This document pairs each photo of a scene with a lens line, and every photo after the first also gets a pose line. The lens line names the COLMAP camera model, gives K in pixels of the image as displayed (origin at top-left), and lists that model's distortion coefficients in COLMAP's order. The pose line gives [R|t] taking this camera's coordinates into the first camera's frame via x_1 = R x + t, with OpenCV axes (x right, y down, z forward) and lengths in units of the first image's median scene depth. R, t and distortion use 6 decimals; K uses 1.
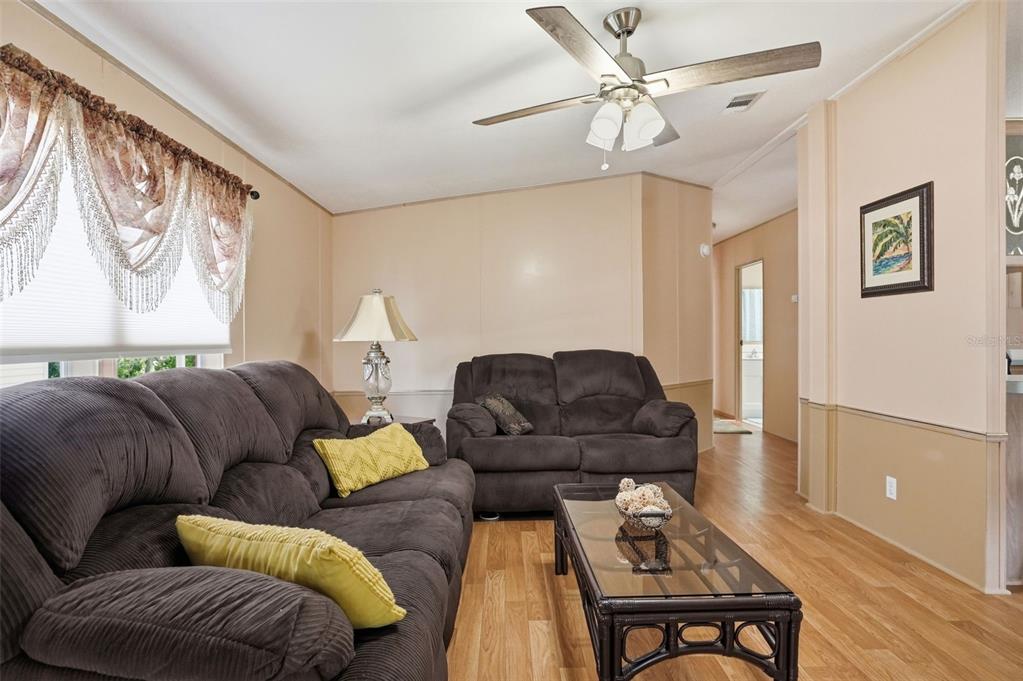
lens RADIAL K [[544.5, 0, 515.6], [0, 544.5, 334.9], [0, 0, 1]] dist [-0.029742, 0.005505]
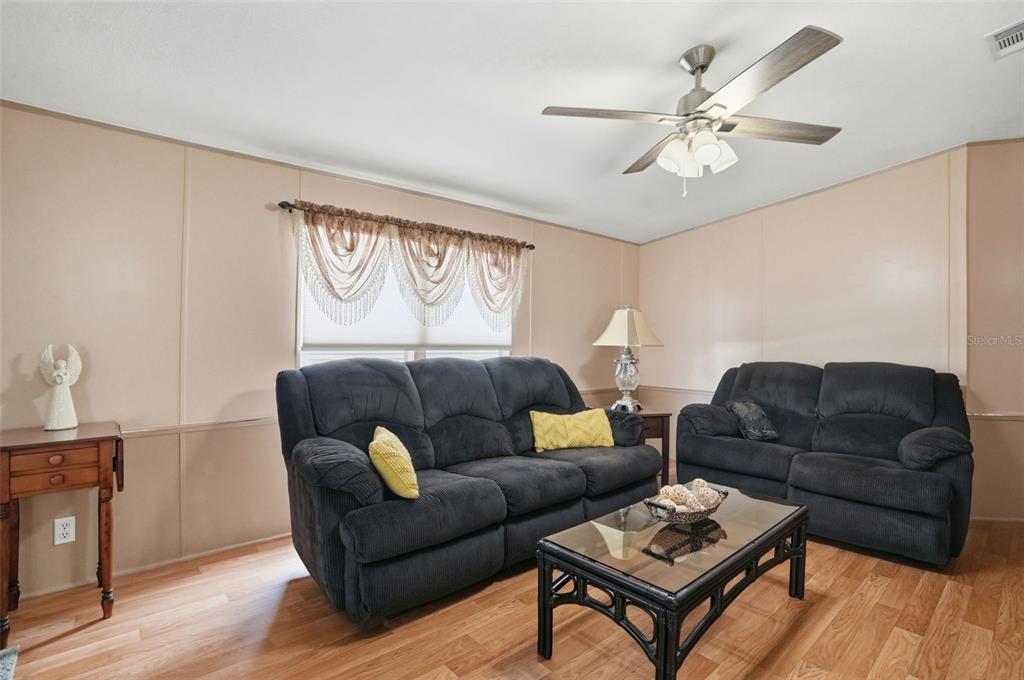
lens RADIAL K [[489.1, 0, 514.2], [0, 489.1, 330.4], [0, 0, 1]] dist [-0.053874, 0.013168]
pose [[0.653617, 0.002687, -0.756820, 0.517071], [-0.014785, 0.999848, -0.009218, -0.012127], [0.756681, 0.017215, 0.653558, 0.071224]]
